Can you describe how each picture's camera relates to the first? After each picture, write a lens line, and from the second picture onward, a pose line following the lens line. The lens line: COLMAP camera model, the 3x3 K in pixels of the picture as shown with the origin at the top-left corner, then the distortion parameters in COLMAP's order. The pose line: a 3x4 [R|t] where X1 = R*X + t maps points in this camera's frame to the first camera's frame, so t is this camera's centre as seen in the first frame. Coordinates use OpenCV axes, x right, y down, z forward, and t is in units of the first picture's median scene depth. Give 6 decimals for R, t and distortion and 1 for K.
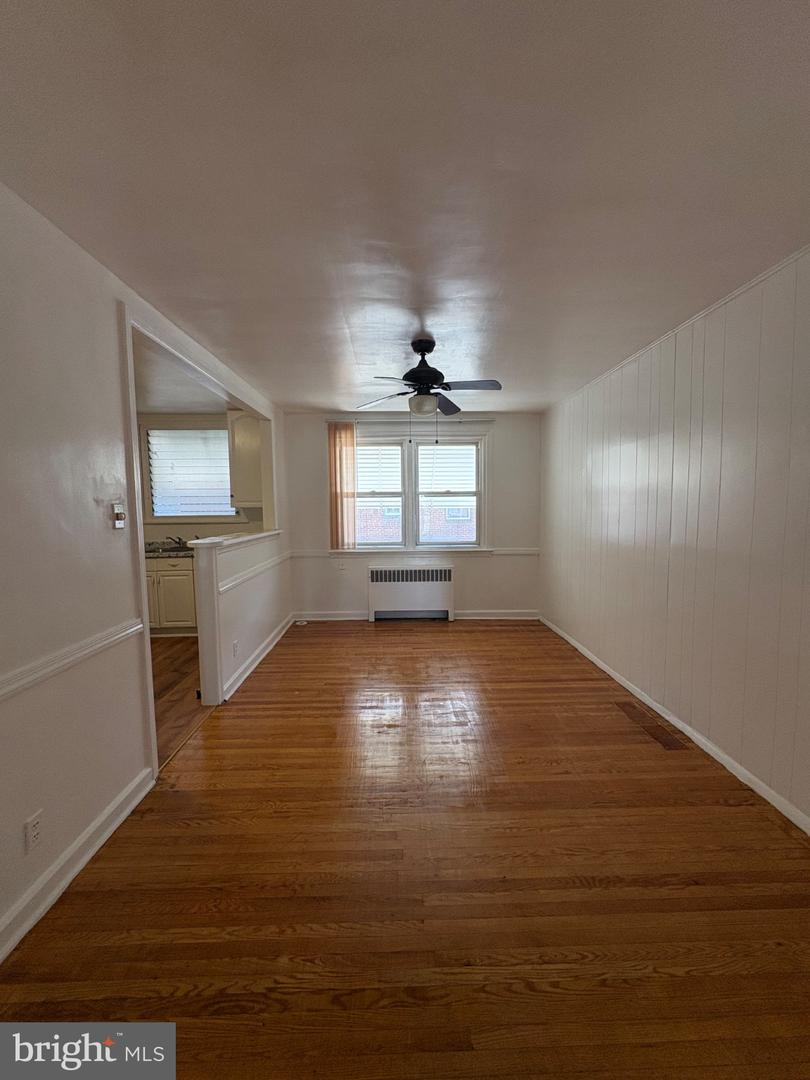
lens RADIAL K [[432.2, 0, 401.1], [0, 432.2, 541.2], [0, 0, 1]] dist [-0.000997, 0.000880]
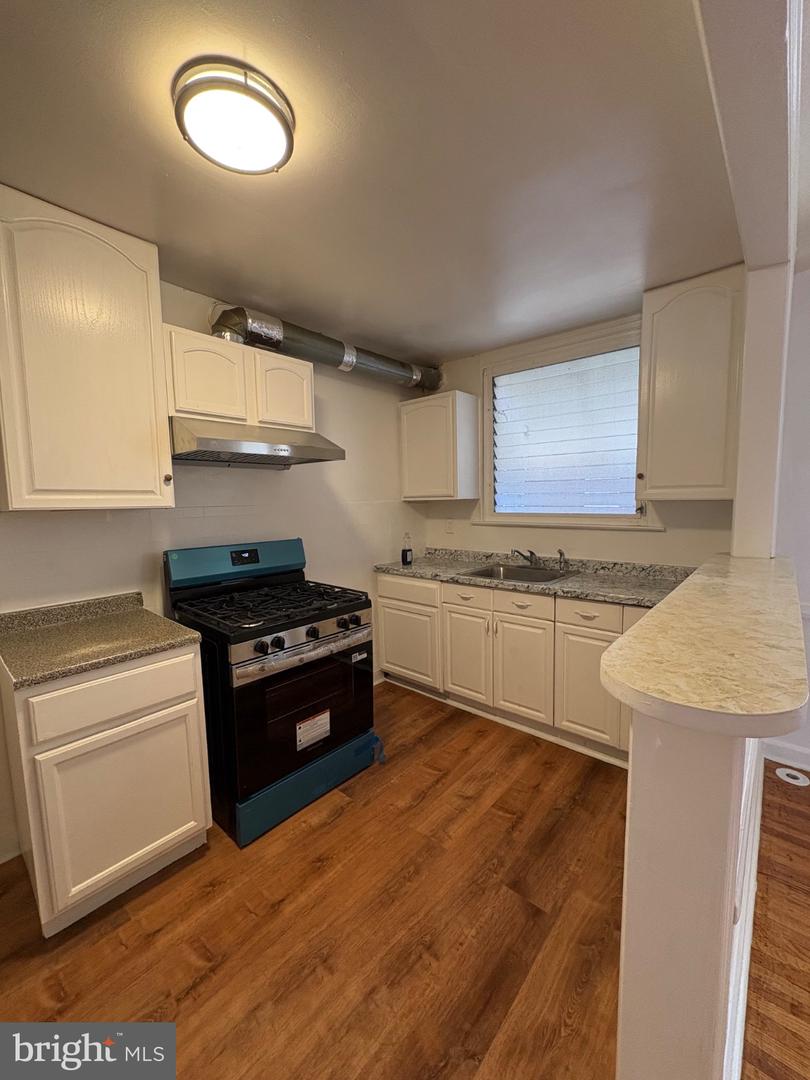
lens RADIAL K [[432.2, 0, 403.2], [0, 432.2, 540.8], [0, 0, 1]] dist [-0.000997, 0.000880]
pose [[0.741589, 0.063015, -0.667889, -0.247699], [-0.046712, 0.998013, 0.042296, -0.038214], [0.669227, -0.000168, 0.743058, 0.440607]]
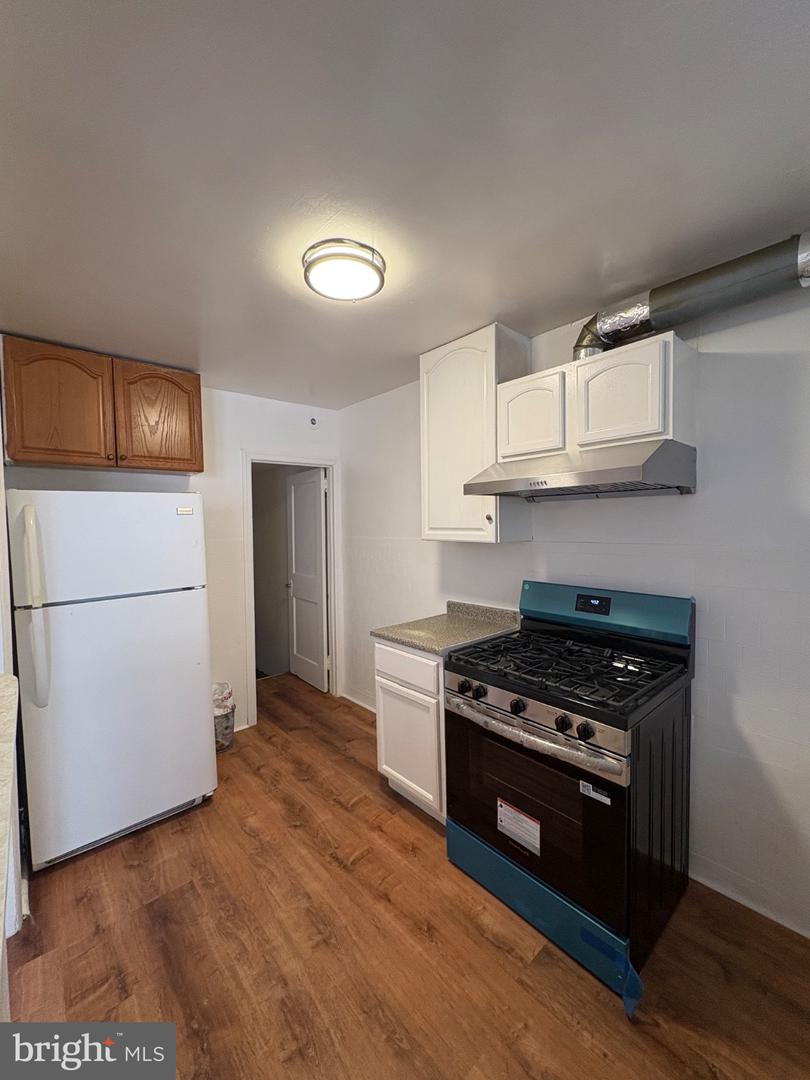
lens RADIAL K [[432.2, 0, 406.2], [0, 432.2, 540.0], [0, 0, 1]] dist [-0.000997, 0.000880]
pose [[-0.760513, 0.046170, -0.647679, -0.300791], [-0.031009, 0.993748, 0.107250, -0.086456], [0.648581, 0.101649, -0.754327, 0.840308]]
